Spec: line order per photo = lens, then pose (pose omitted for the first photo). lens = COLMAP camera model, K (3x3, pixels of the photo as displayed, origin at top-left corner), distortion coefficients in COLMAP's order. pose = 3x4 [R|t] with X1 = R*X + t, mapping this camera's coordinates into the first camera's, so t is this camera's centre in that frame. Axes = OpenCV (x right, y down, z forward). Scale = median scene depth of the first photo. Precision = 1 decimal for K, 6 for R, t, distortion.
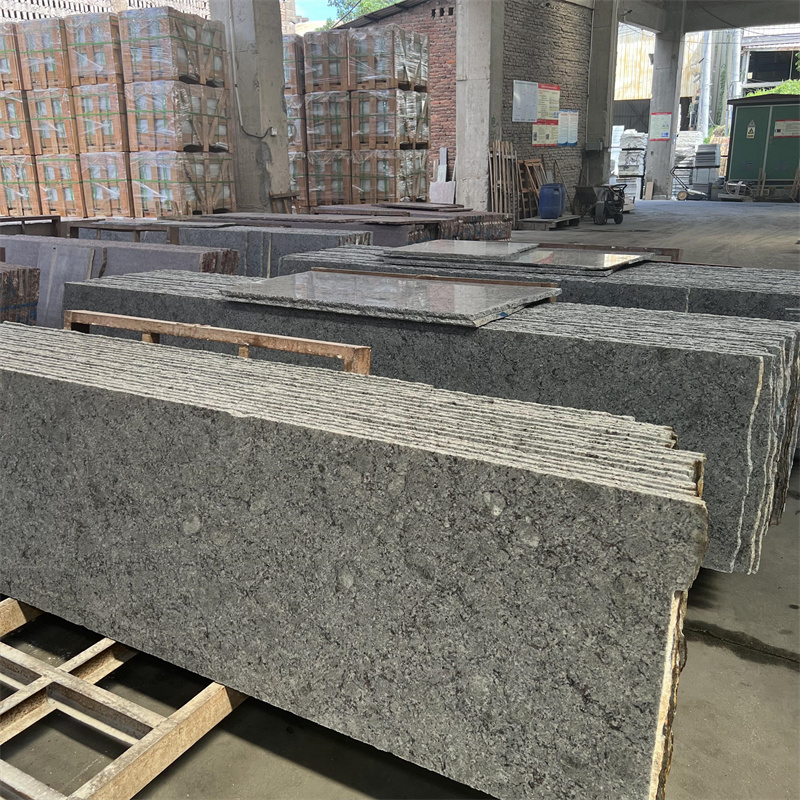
lens RADIAL K [[798.7, 0, 390.1], [0, 798.7, 388.8], [0, 0, 1]] dist [0.138417, -0.353460]
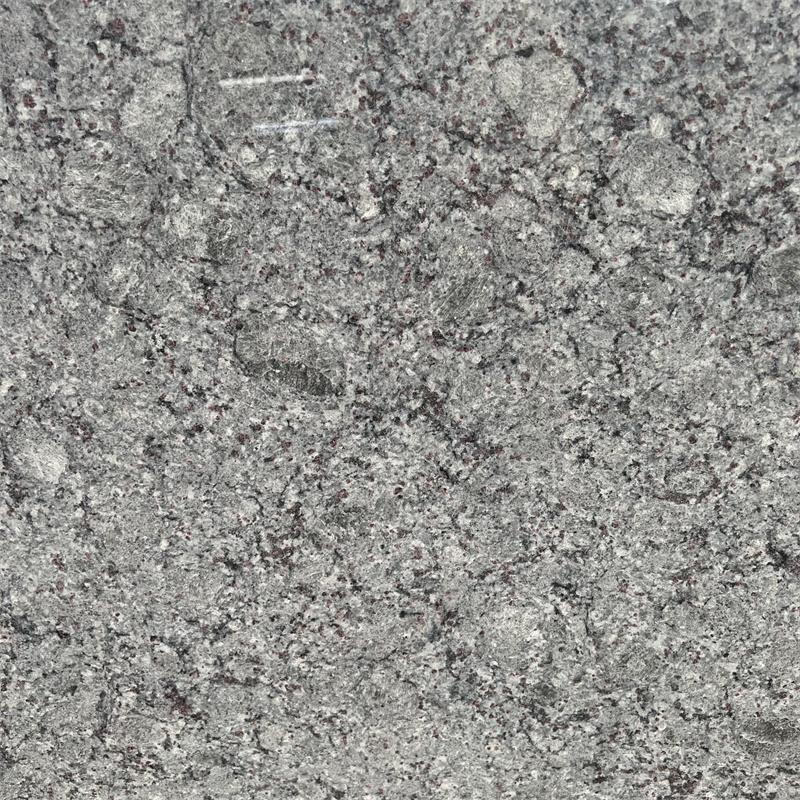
lens RADIAL K [[801.3, 0, 394.3], [0, 801.3, 395.1], [0, 0, 1]] dist [0.095612, -0.189649]
pose [[0.879703, -0.252190, 0.403141, -0.050655], [0.125434, 0.940822, 0.314833, 0.123485], [-0.458682, -0.226392, 0.859277, 0.630162]]
